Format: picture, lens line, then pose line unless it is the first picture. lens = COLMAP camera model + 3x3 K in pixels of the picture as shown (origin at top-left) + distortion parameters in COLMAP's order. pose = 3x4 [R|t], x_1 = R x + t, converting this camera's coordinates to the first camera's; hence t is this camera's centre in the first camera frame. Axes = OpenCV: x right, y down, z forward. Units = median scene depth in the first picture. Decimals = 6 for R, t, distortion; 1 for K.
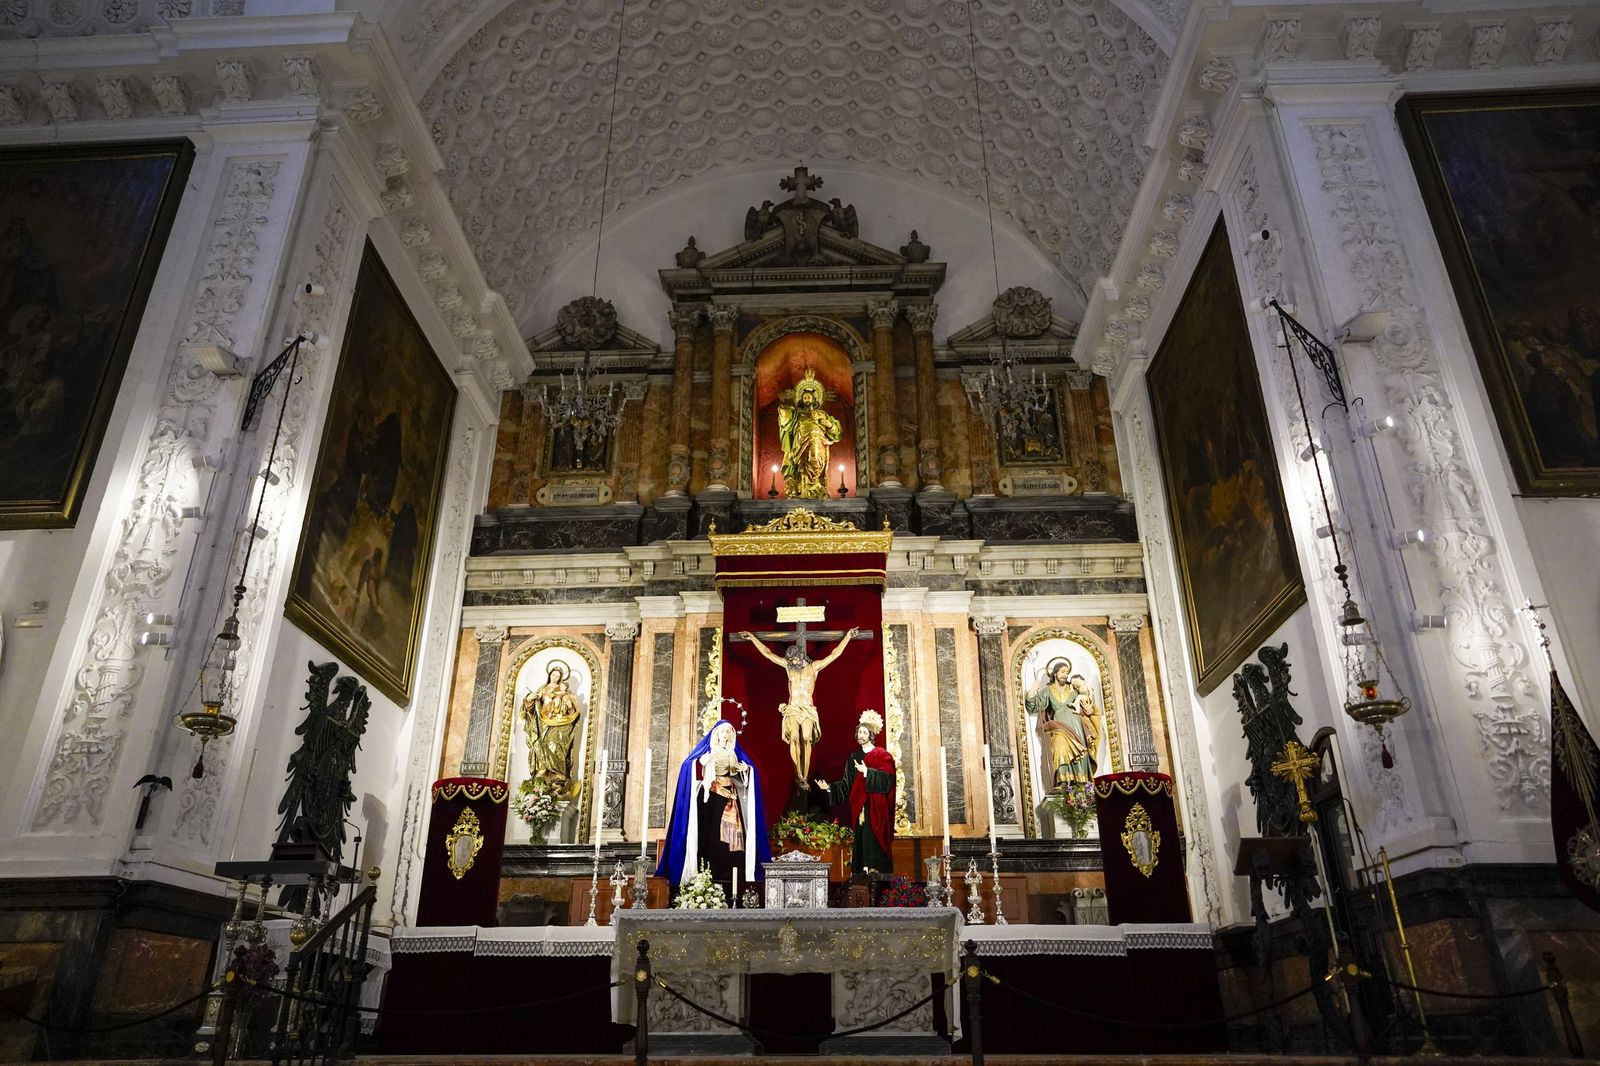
lens RADIAL K [[1092.5, 0, 800.0], [0, 1092.5, 533.0], [0, 0, 1]] dist [-0.042745, 0.055442]
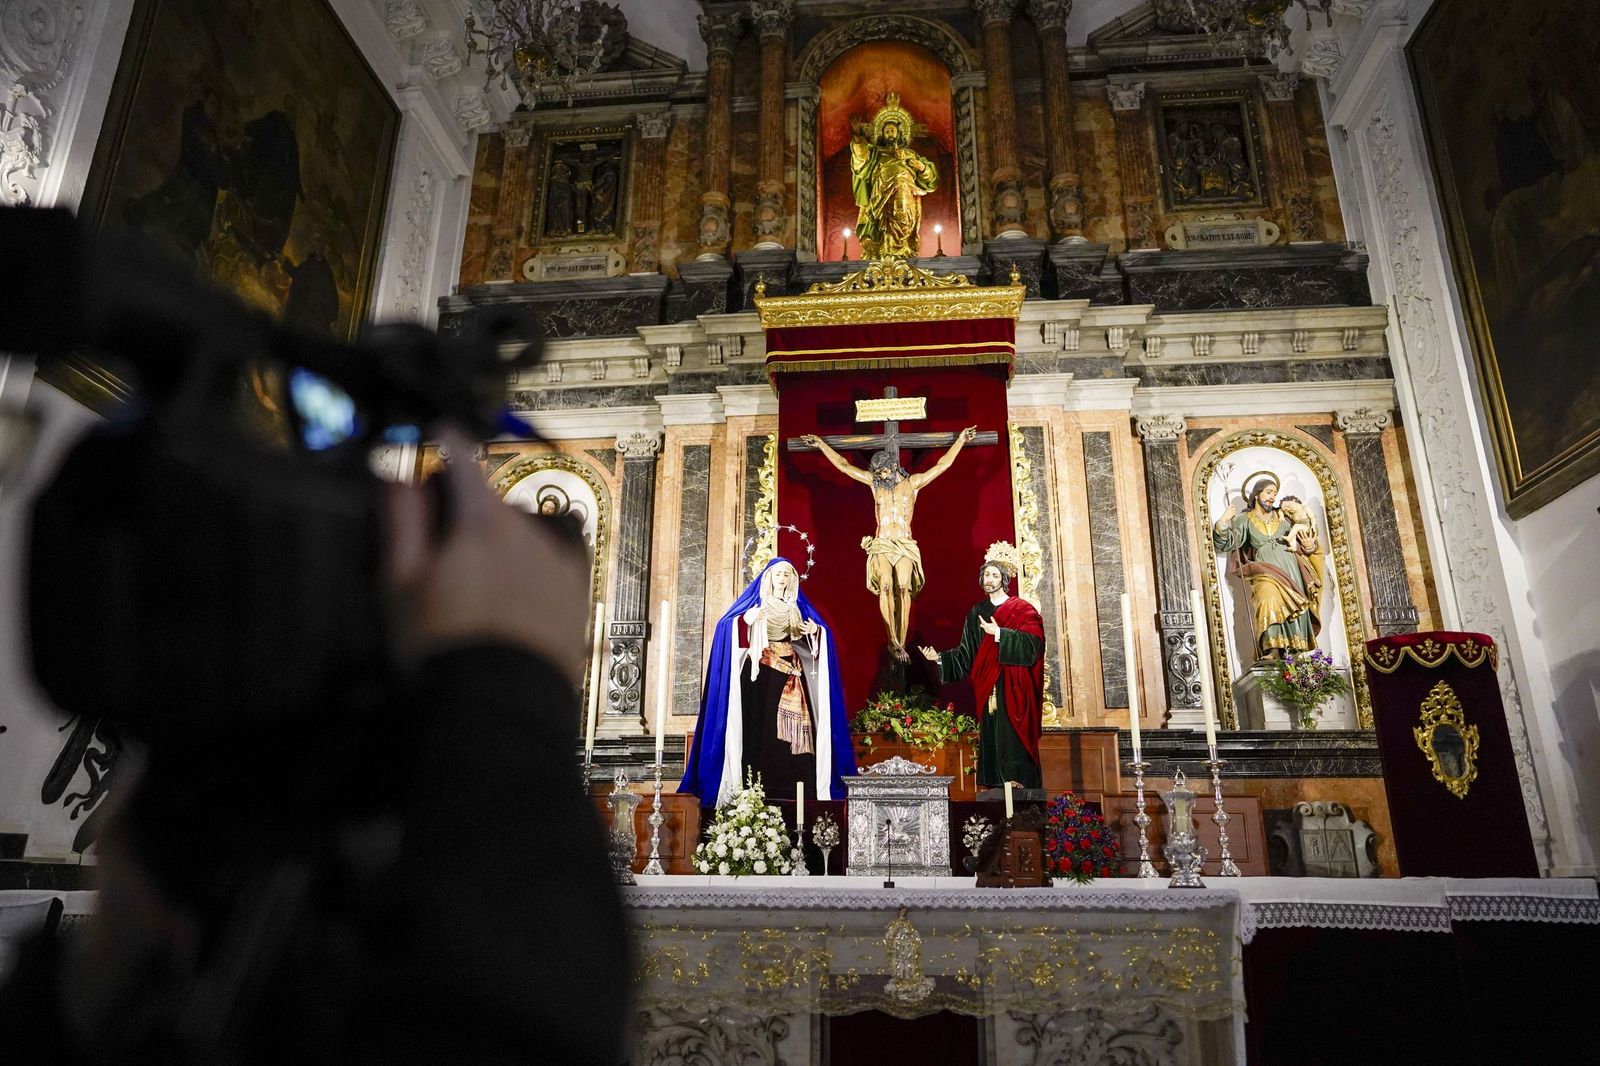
lens RADIAL K [[1071.1, 0, 801.5], [0, 1071.1, 536.0], [0, 0, 1]] dist [-0.041108, 0.053714]
pose [[0.998300, -0.010026, -0.057408, -0.016764], [0.016609, 0.993185, 0.115360, 0.072033], [0.055861, -0.116117, 0.991663, 0.309274]]
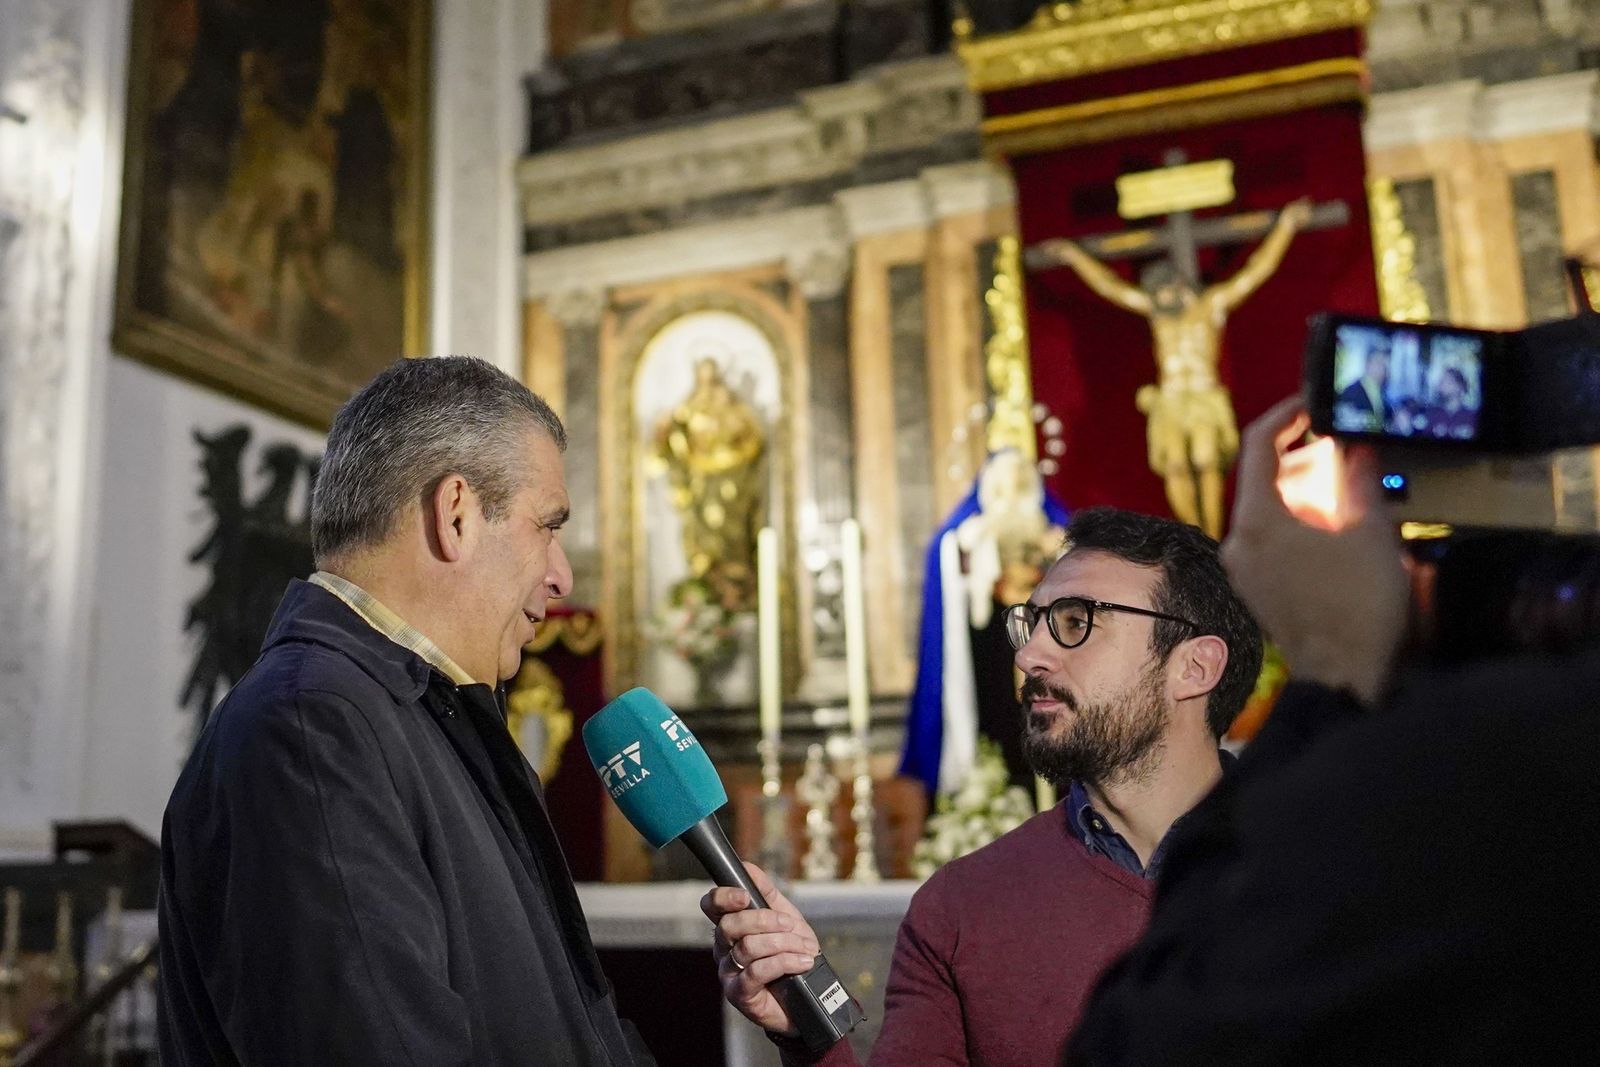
lens RADIAL K [[2095.5, 0, 583.7], [0, 2095.5, 382.3], [0, 0, 1]] dist [-0.019872, -0.035020]
pose [[0.917121, -0.104949, -0.384545, 0.097810], [0.174089, 0.973306, 0.149562, -0.019852], [0.358583, -0.204111, 0.910910, 0.097353]]
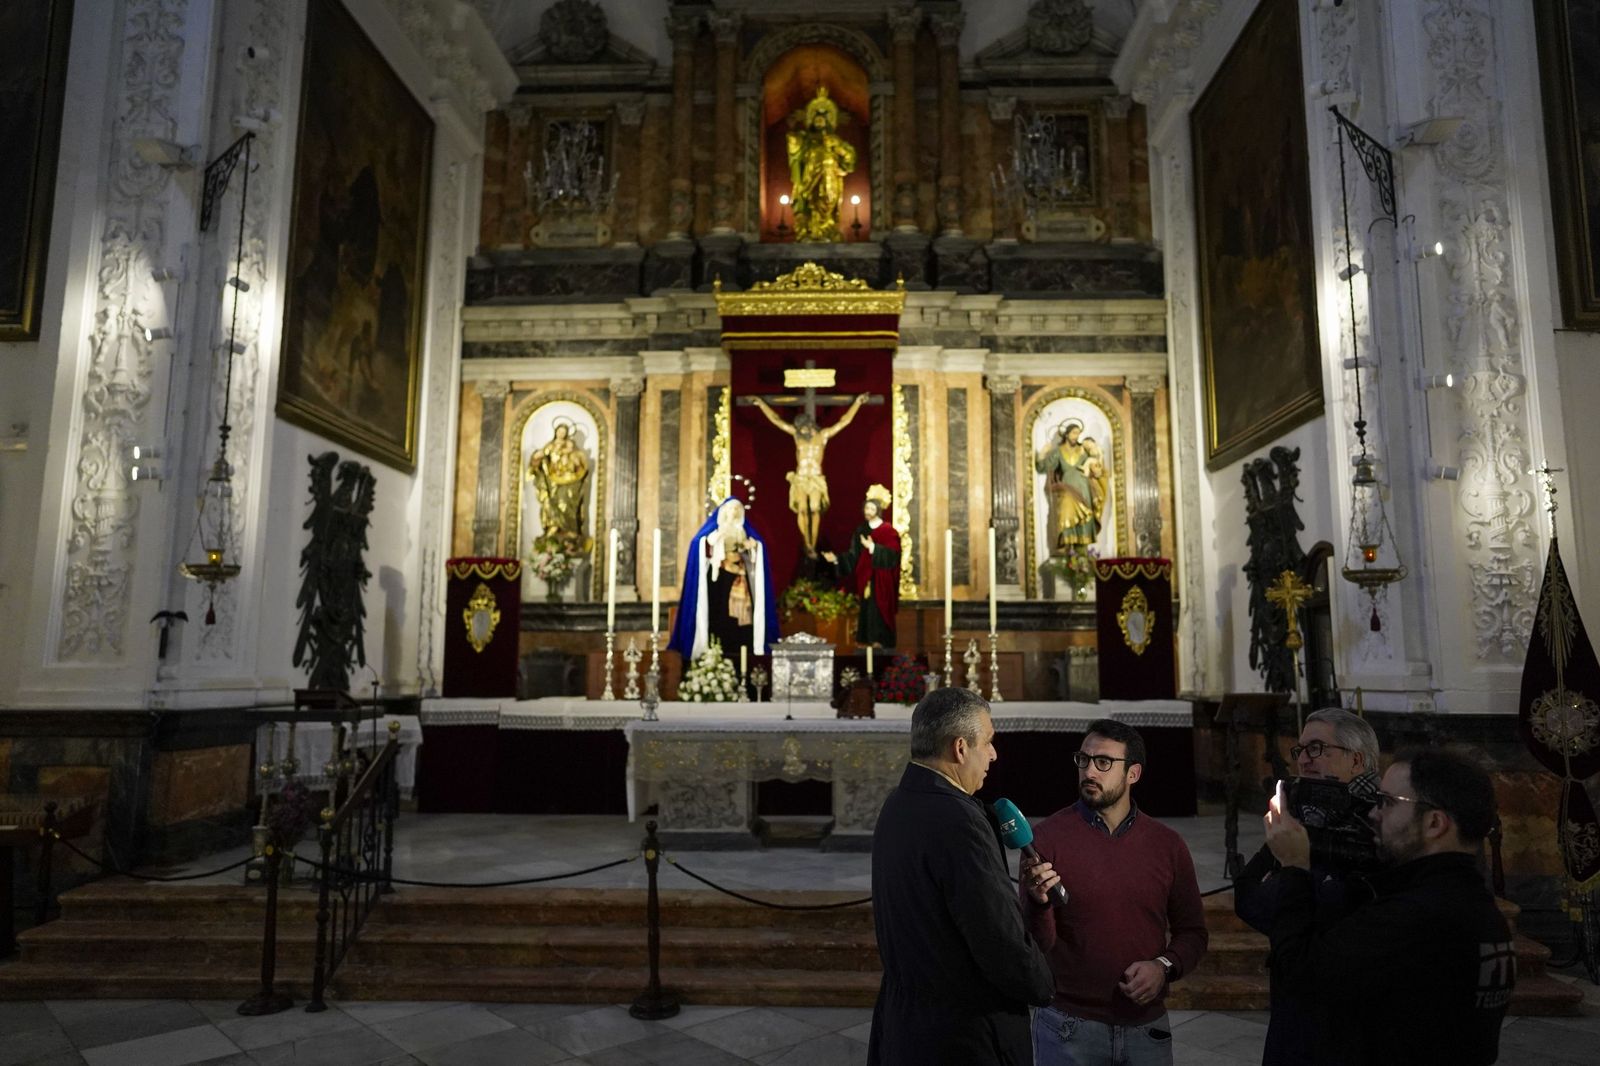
lens RADIAL K [[1104.5, 0, 825.7], [0, 1104.5, 512.4], [0, 0, 1]] dist [-0.042664, 0.055392]
pose [[0.999947, 0.005302, 0.008788, 0.006687], [-0.007681, 0.954495, 0.298127, -0.101026], [-0.006807, -0.298179, 0.954486, 0.024187]]
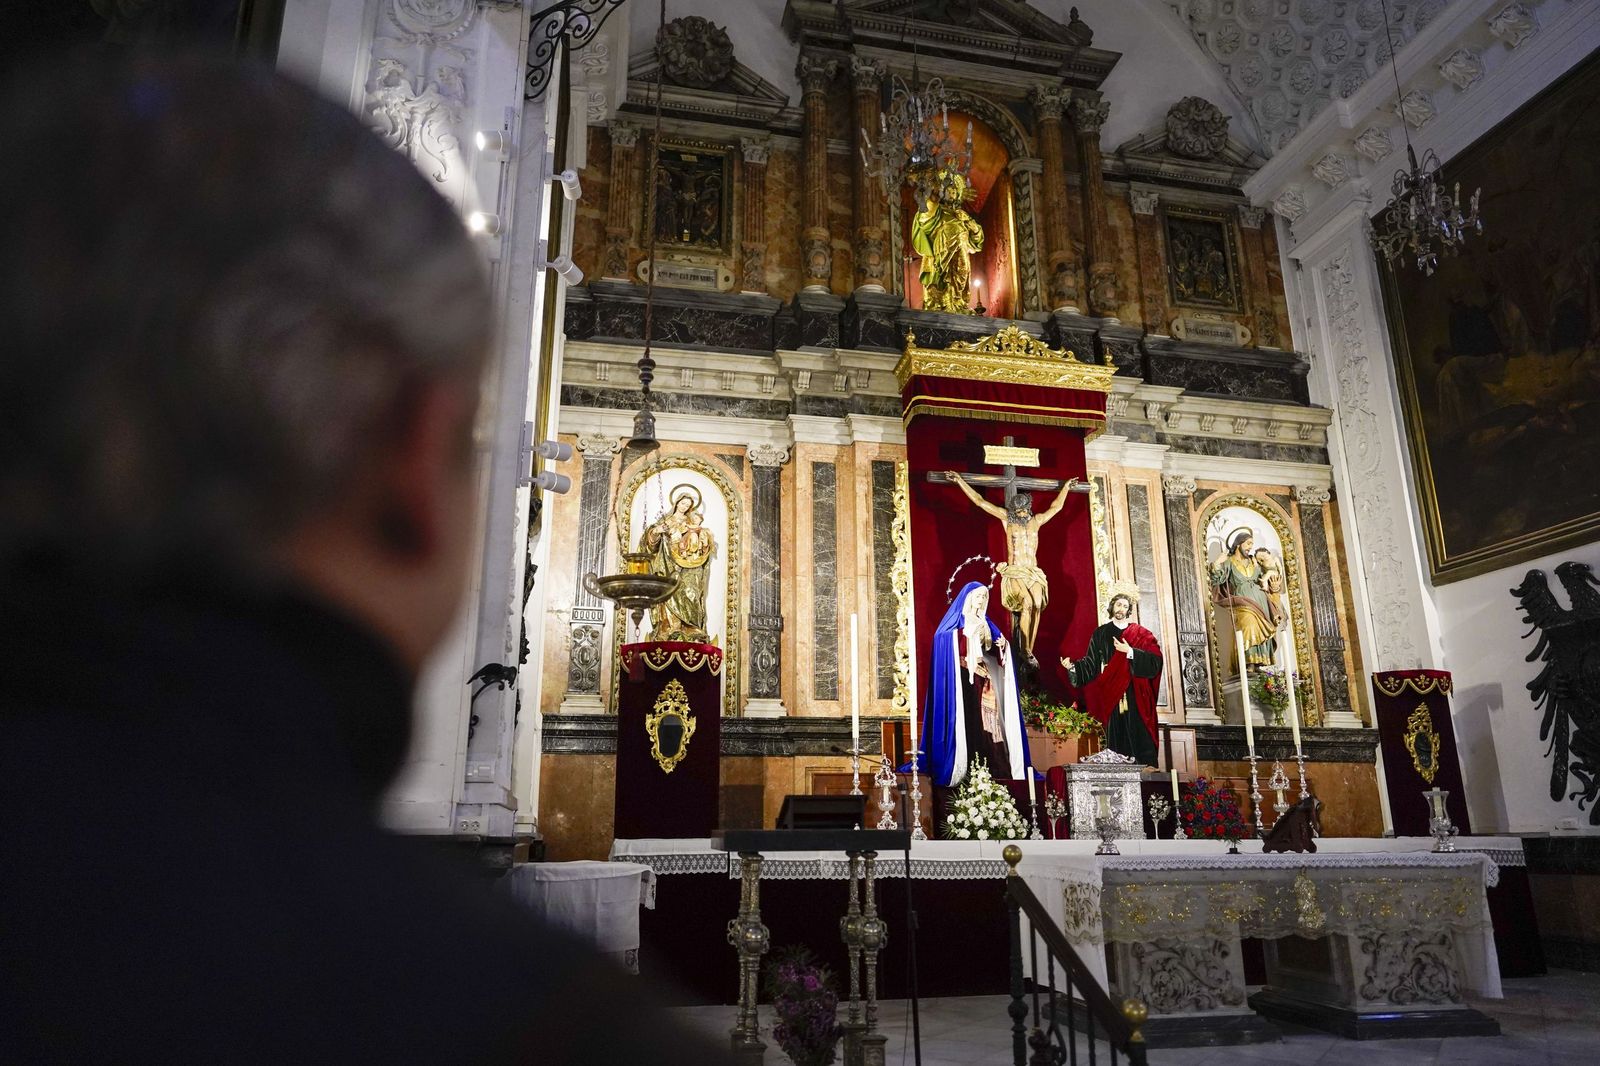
lens RADIAL K [[1071.1, 0, 801.5], [0, 1071.1, 536.0], [0, 0, 1]] dist [-0.041108, 0.053714]
pose [[0.968115, 0.069165, 0.240767, -0.333637], [-0.107790, 0.982618, 0.151140, 0.027264], [-0.226128, -0.172273, 0.958743, 0.235291]]
